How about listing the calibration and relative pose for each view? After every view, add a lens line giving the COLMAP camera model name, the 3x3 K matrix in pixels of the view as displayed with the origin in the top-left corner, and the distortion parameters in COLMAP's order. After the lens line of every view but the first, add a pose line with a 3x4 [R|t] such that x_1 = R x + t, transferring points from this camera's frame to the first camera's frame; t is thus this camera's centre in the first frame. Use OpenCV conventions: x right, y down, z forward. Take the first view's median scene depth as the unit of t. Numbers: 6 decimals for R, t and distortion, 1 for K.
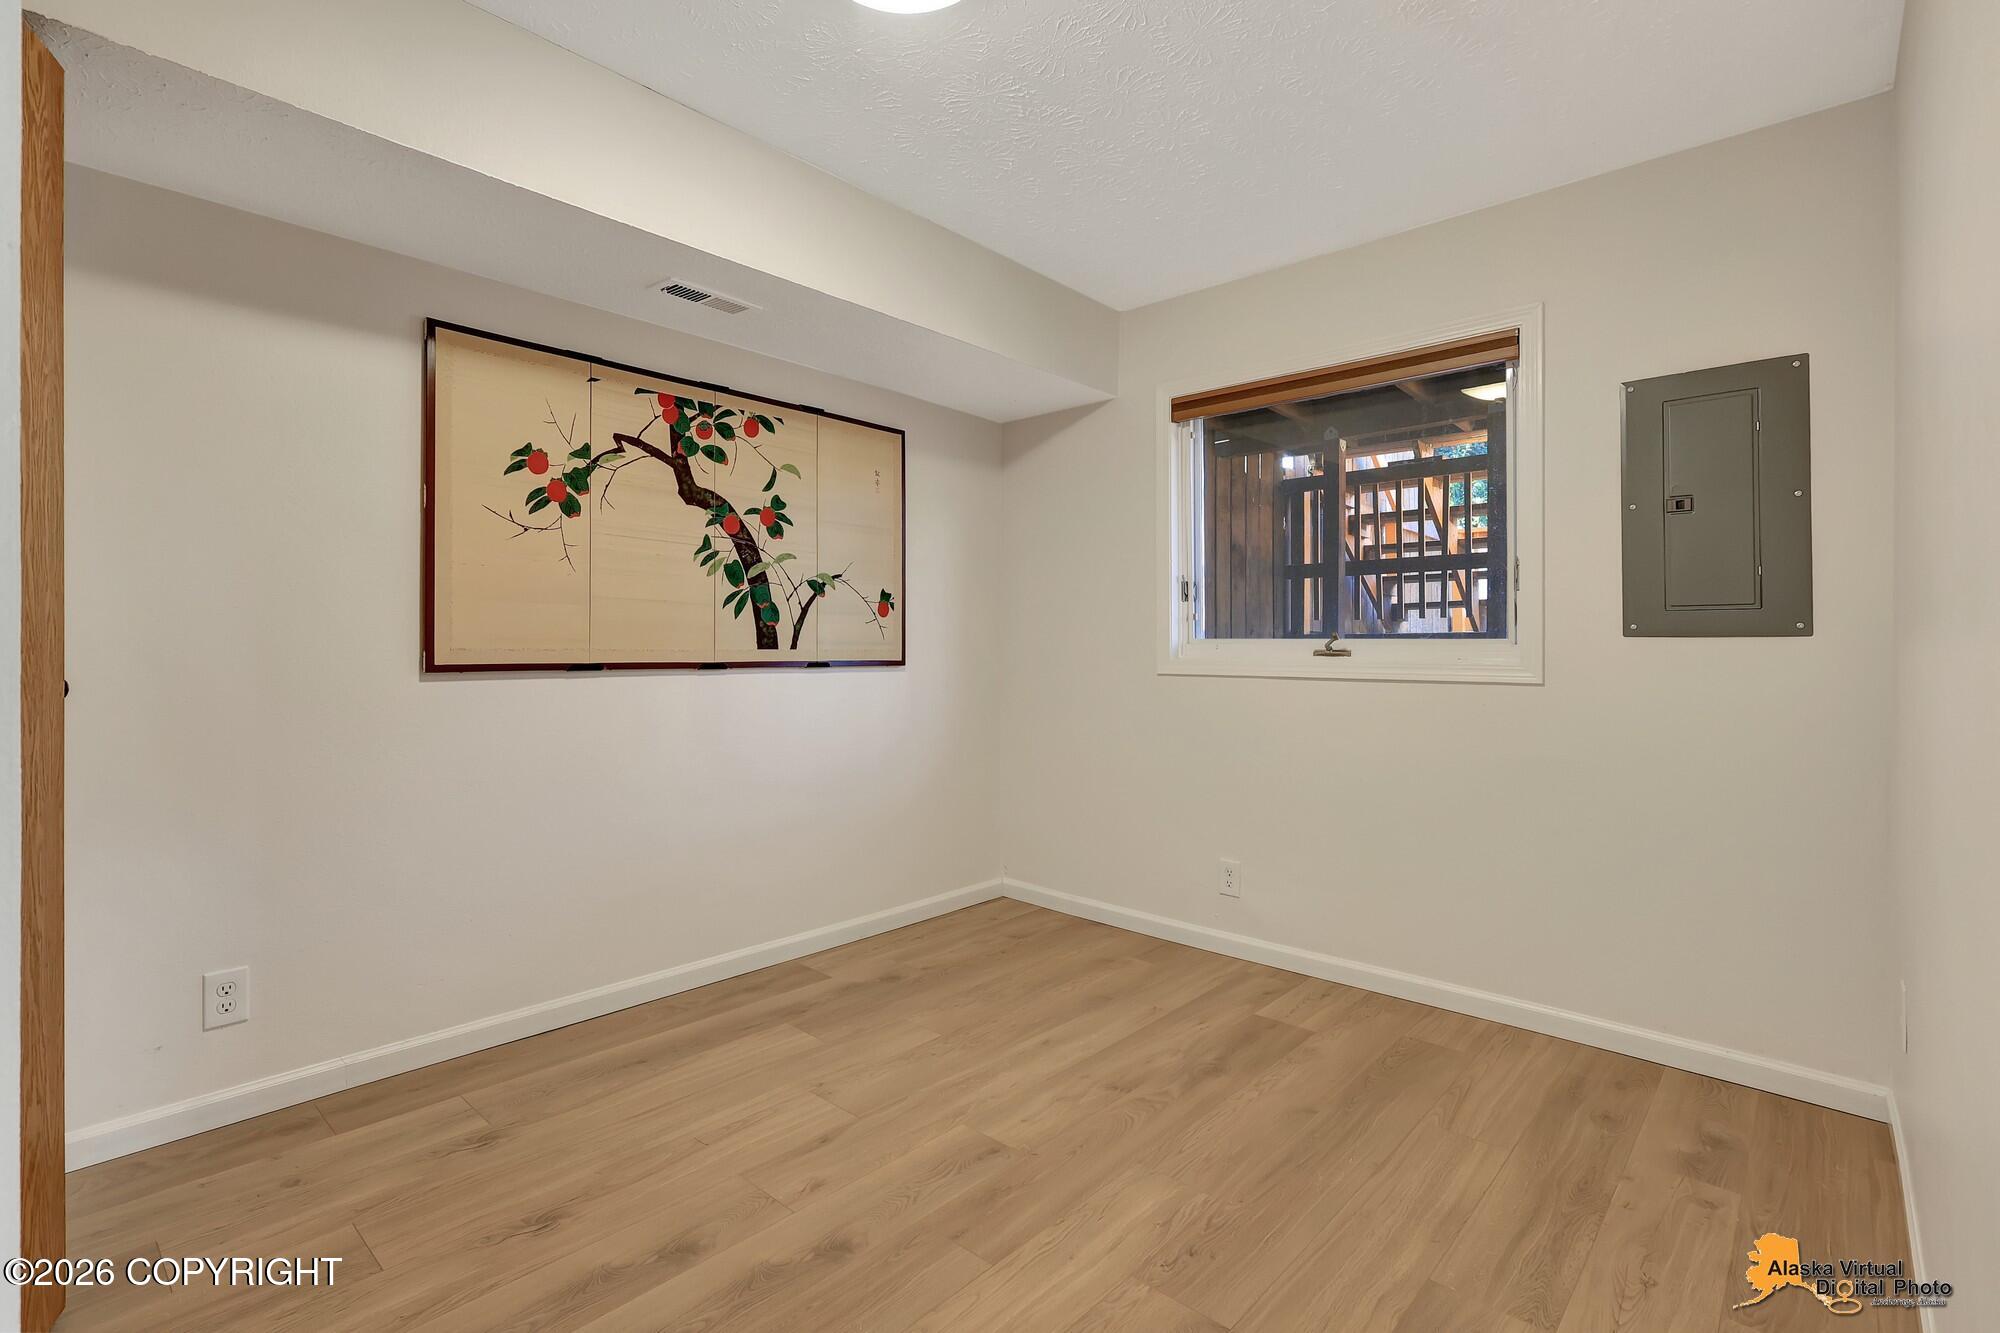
lens RADIAL K [[922.5, 0, 997.0], [0, 922.5, 656.8], [0, 0, 1]] dist [-0.005223, 0.000136]
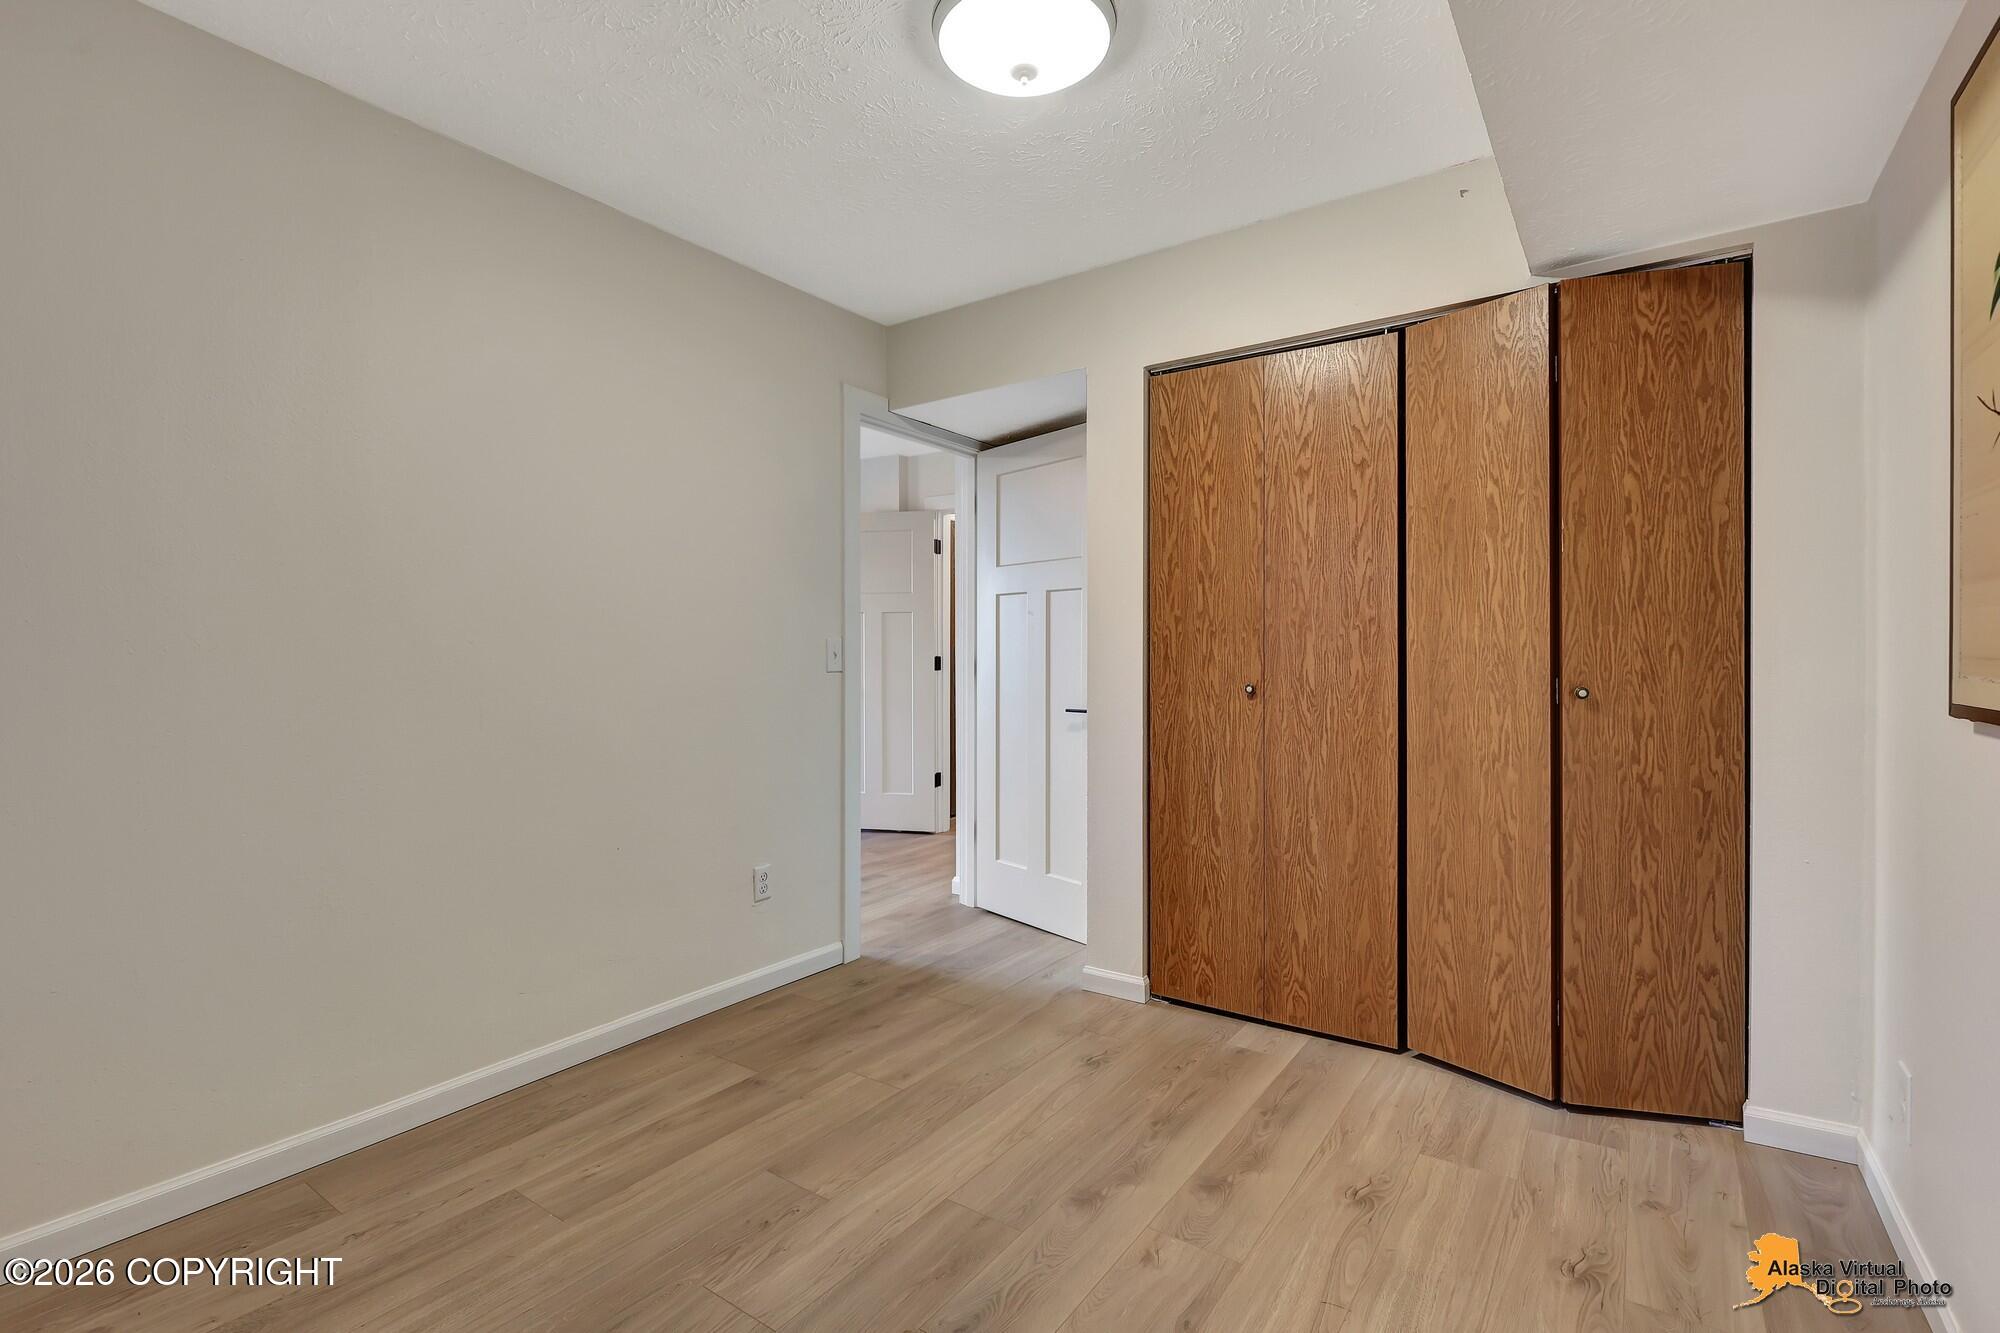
lens RADIAL K [[922.5, 0, 1001.2], [0, 922.5, 663.1], [0, 0, 1]] dist [-0.005223, 0.000136]
pose [[-0.991814, -0.004982, -0.127596, 0.073930], [-0.005560, 0.999976, 0.004169, -0.020771], [0.127572, 0.004844, -0.991817, 2.034949]]
